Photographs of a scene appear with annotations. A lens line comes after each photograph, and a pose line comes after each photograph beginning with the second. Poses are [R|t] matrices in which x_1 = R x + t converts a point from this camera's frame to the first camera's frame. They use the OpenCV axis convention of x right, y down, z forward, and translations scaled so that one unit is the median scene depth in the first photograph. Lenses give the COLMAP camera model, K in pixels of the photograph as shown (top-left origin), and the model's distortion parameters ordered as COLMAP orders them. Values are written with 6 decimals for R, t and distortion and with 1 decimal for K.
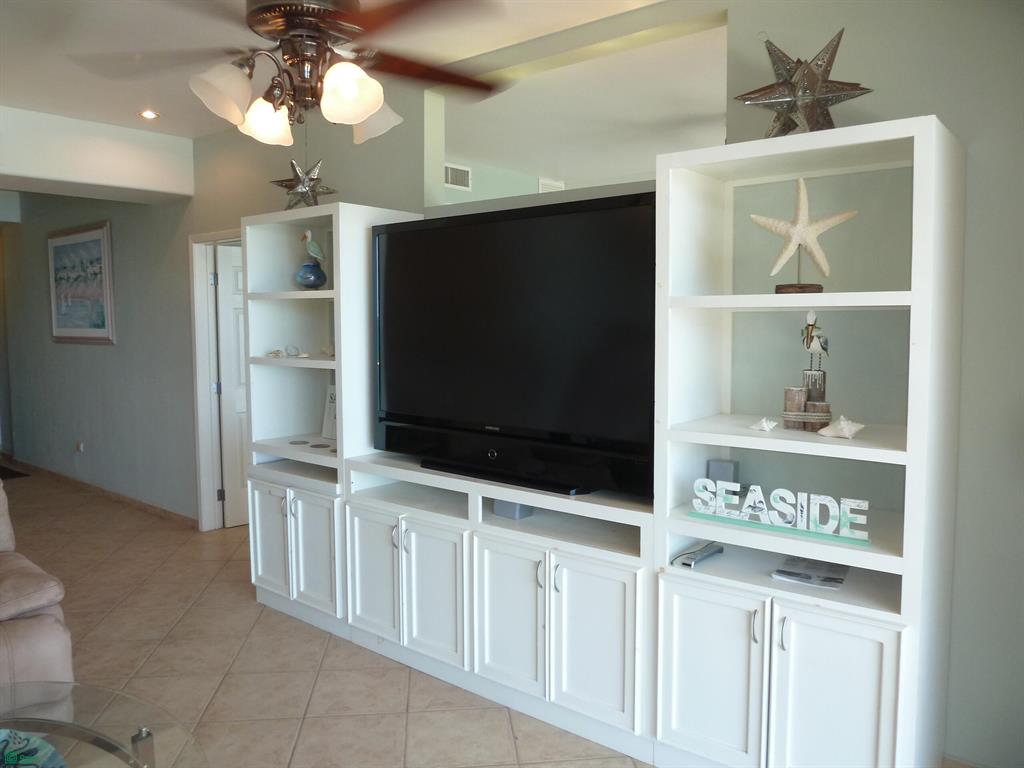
lens RADIAL K [[761.4, 0, 512.5], [0, 761.4, 377.2], [0, 0, 1]] dist [-0.046010, 0.013562]
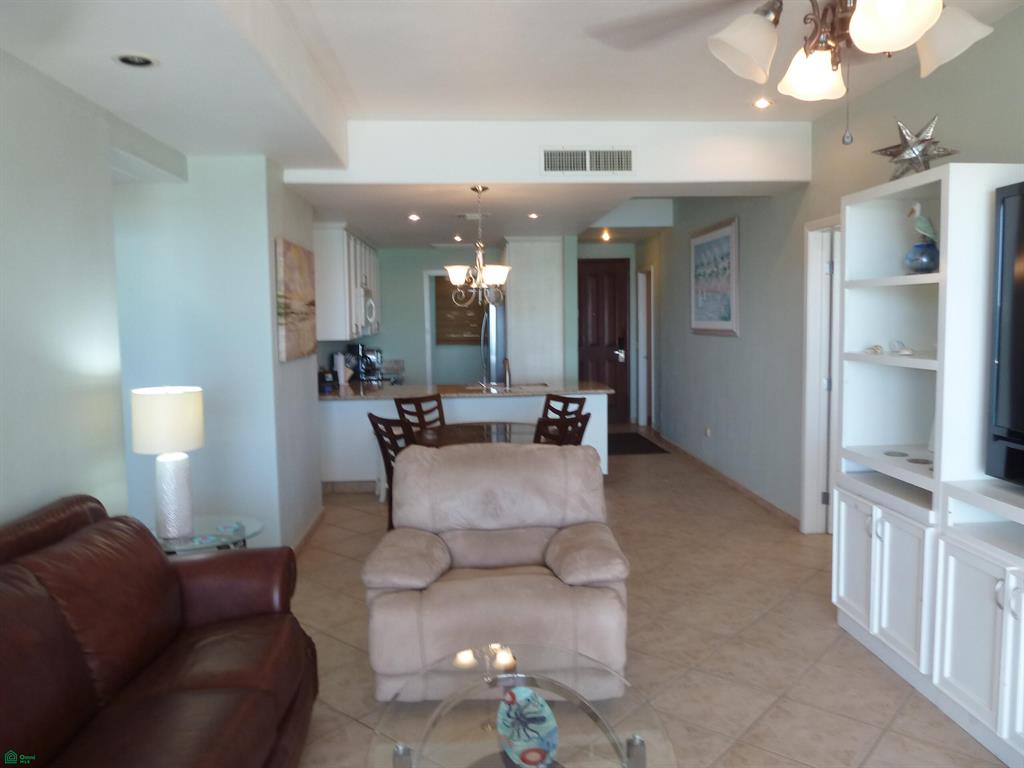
lens RADIAL K [[761.4, 0, 512.5], [0, 761.4, 377.2], [0, 0, 1]] dist [-0.046010, 0.013562]
pose [[0.677183, 0.046987, -0.734313, 0.048451], [-0.039316, 0.998844, 0.027657, -0.007208], [0.734764, 0.010141, 0.678247, 0.116360]]
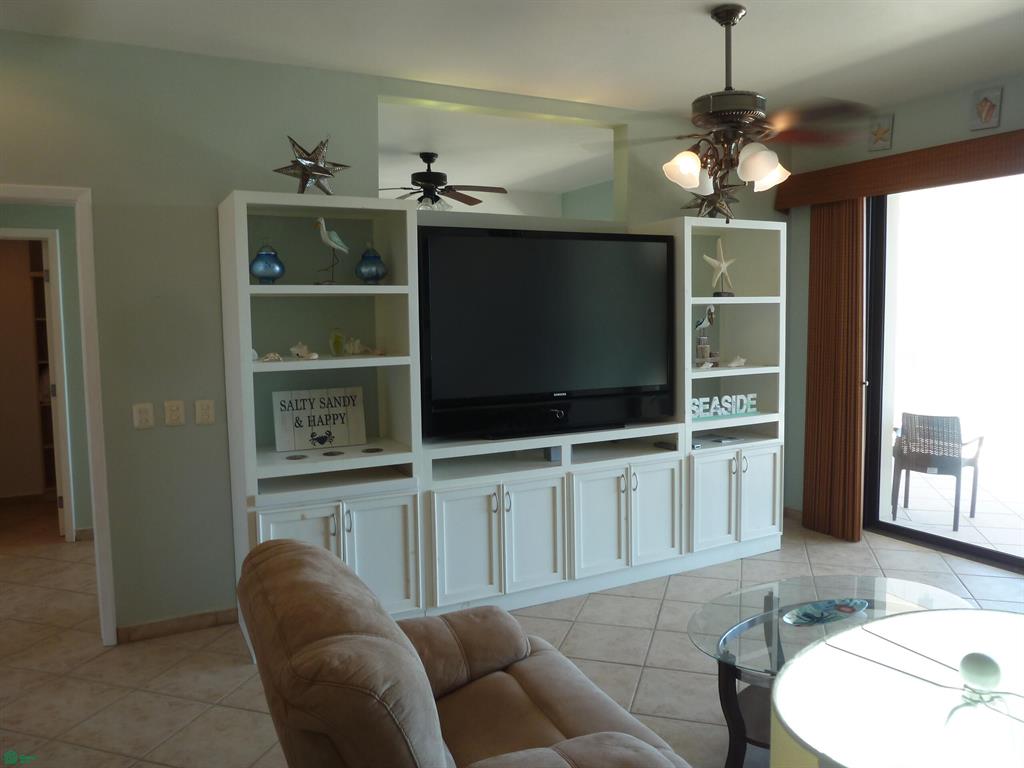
lens RADIAL K [[761.4, 0, 512.5], [0, 761.4, 377.2], [0, 0, 1]] dist [-0.046010, 0.013562]
pose [[0.398824, -0.084293, 0.913145, -1.080154], [0.085673, 0.994836, 0.054415, -0.036152], [-0.913017, 0.056530, 0.403986, 0.456129]]
